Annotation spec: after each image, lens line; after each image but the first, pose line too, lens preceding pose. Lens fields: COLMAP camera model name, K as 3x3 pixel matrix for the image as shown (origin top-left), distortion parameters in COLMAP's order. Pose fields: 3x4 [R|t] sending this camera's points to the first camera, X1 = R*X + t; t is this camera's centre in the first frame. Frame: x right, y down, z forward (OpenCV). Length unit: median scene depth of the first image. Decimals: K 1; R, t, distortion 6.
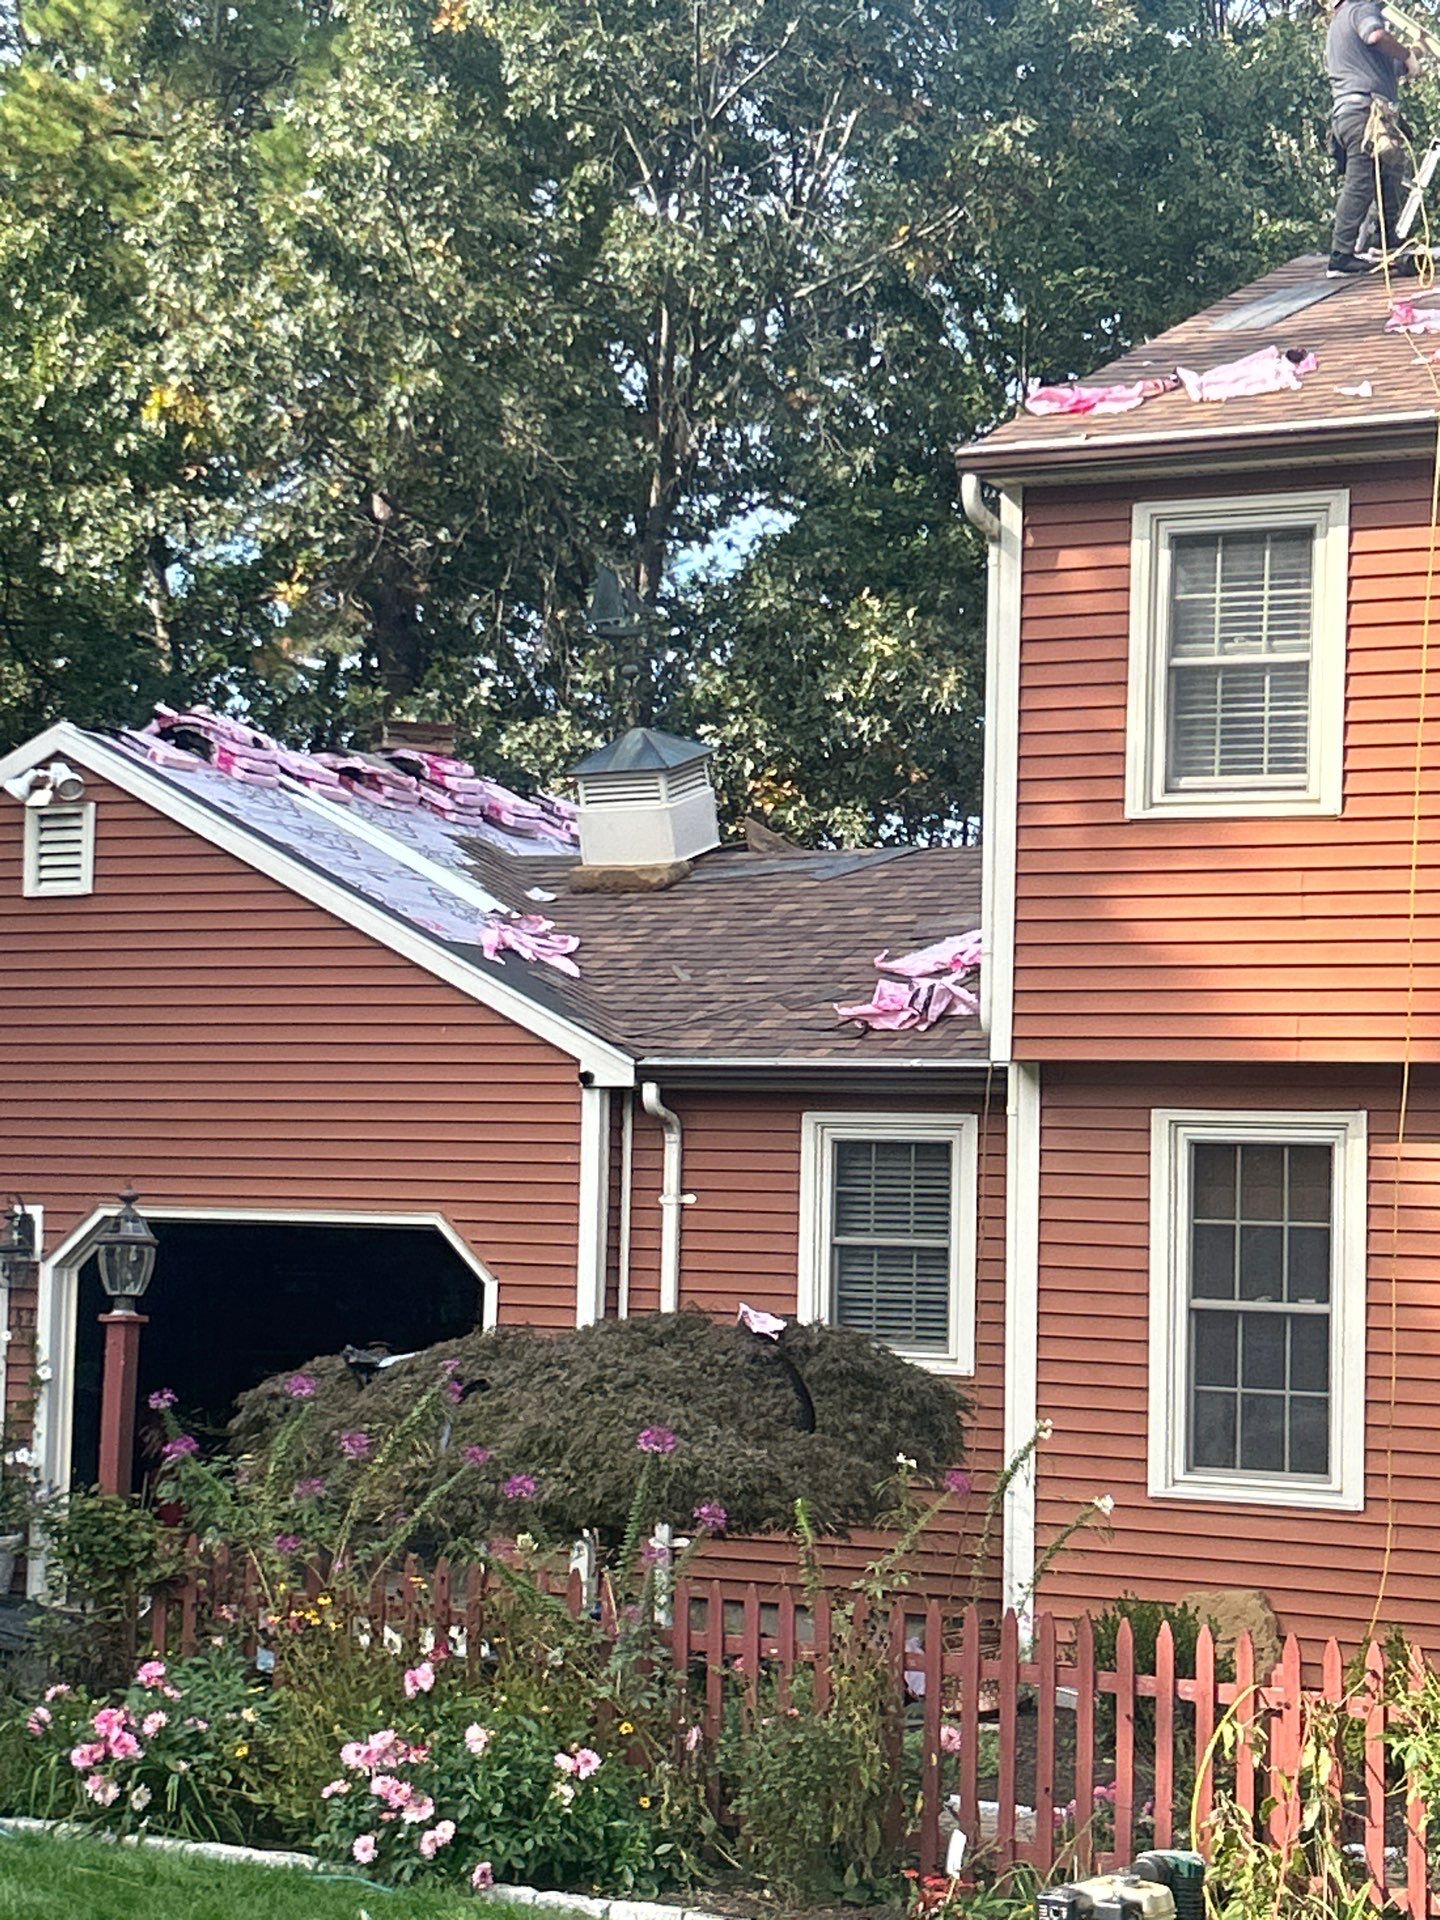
lens RADIAL K [[4102.5, 0, 720.0], [0, 4102.5, 960.0], [0, 0, 1]] dist [0.477872, -0.077427]
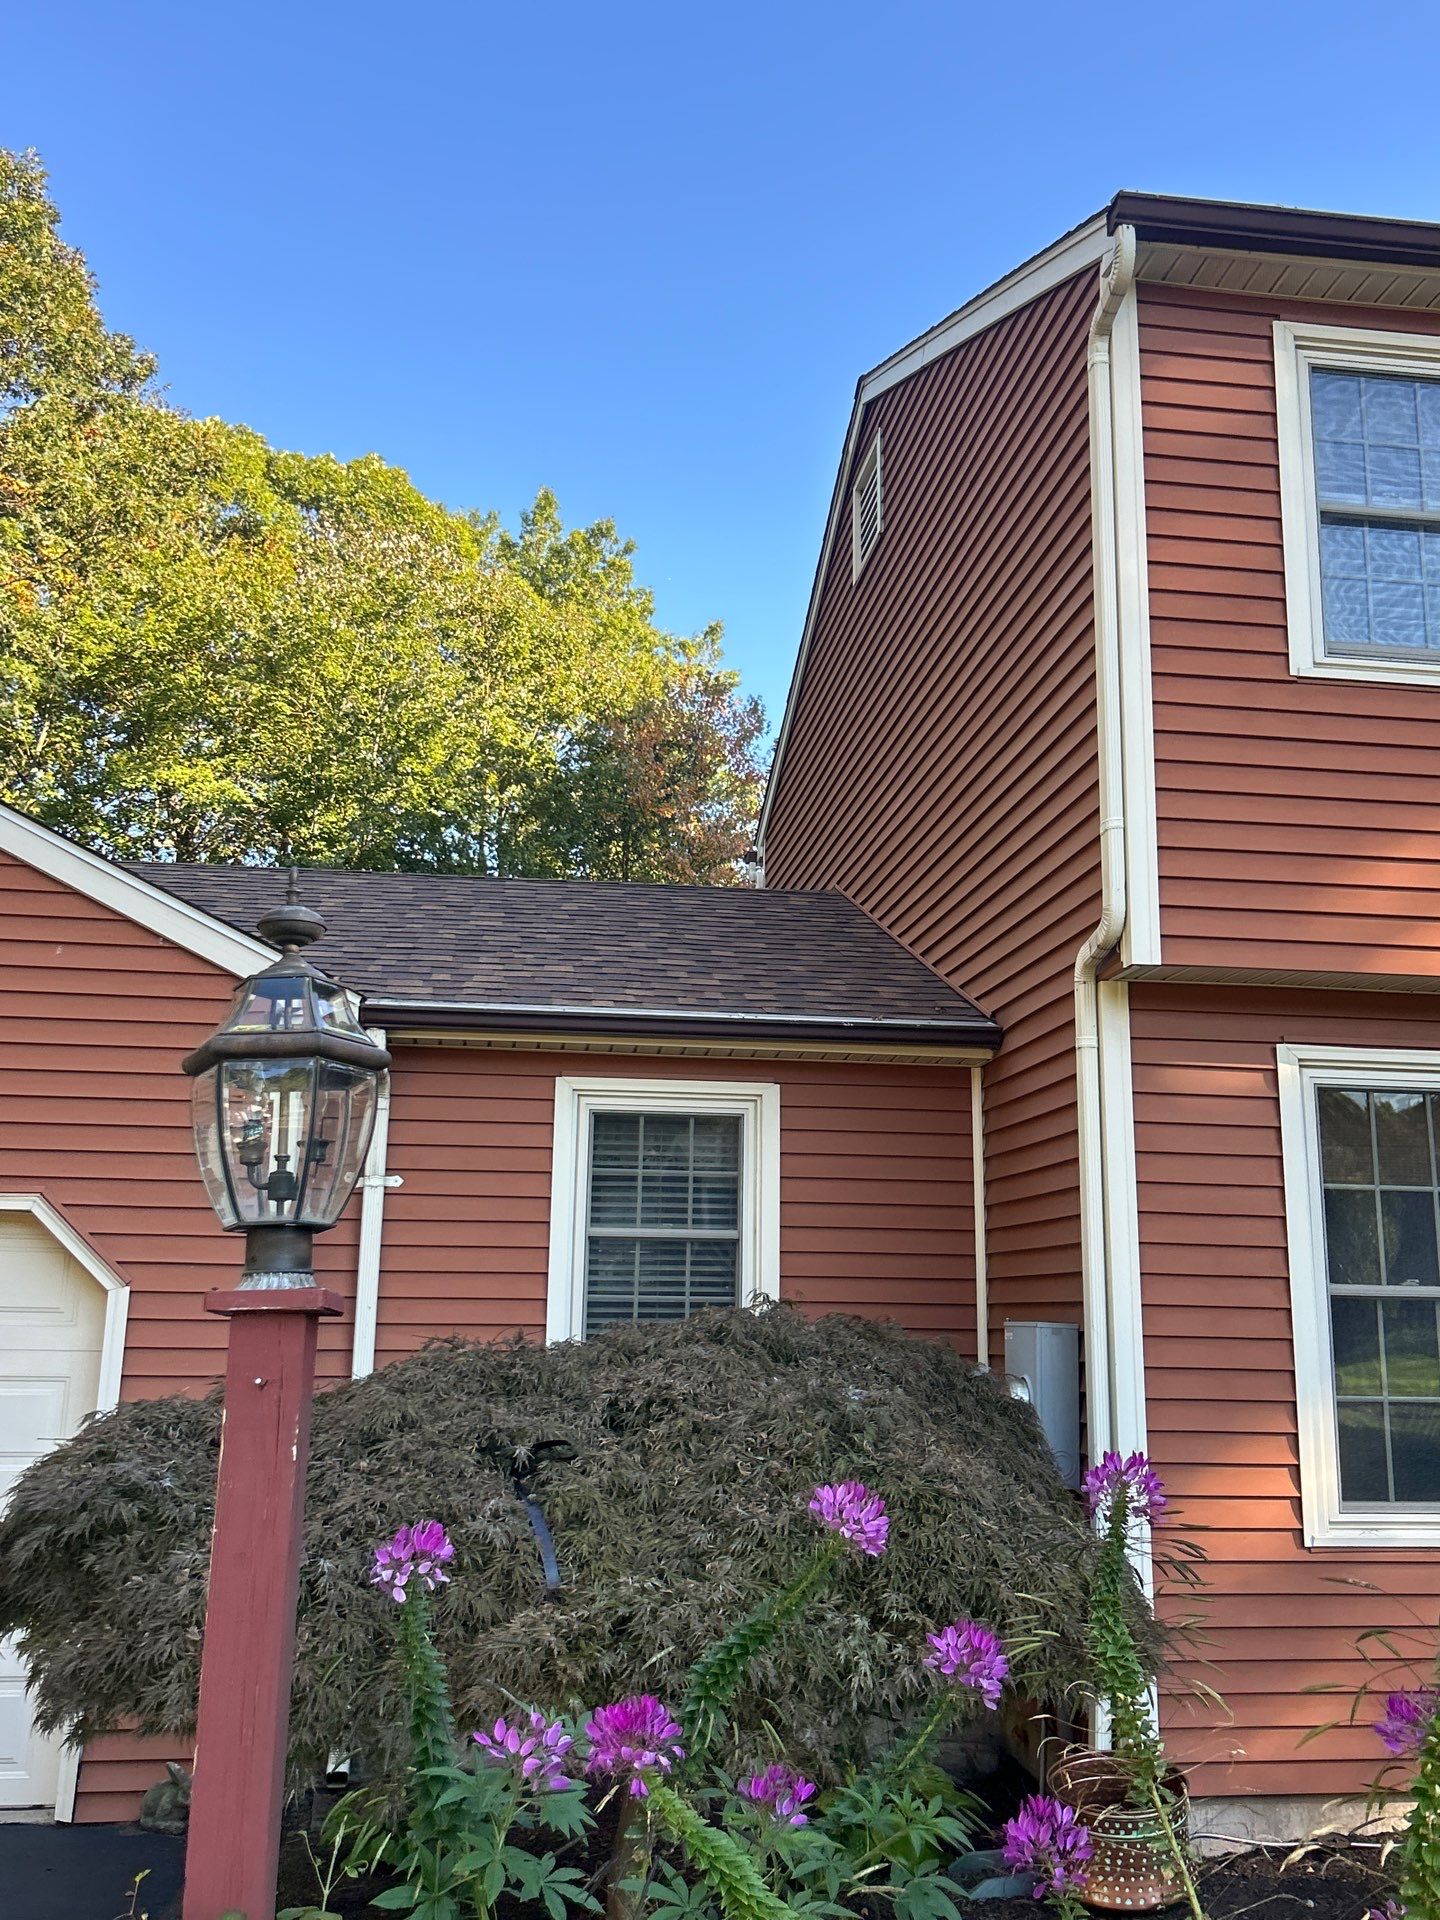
lens RADIAL K [[1779.2, 0, 740.5], [0, 1779.2, 961.6], [0, 0, 1]] dist [0.085476, -0.154424]
pose [[0.813718, 0.103003, 0.572060, -0.180188], [-0.030269, 0.990347, -0.135262, 0.070045], [-0.580471, 0.092750, 0.808982, 0.778967]]
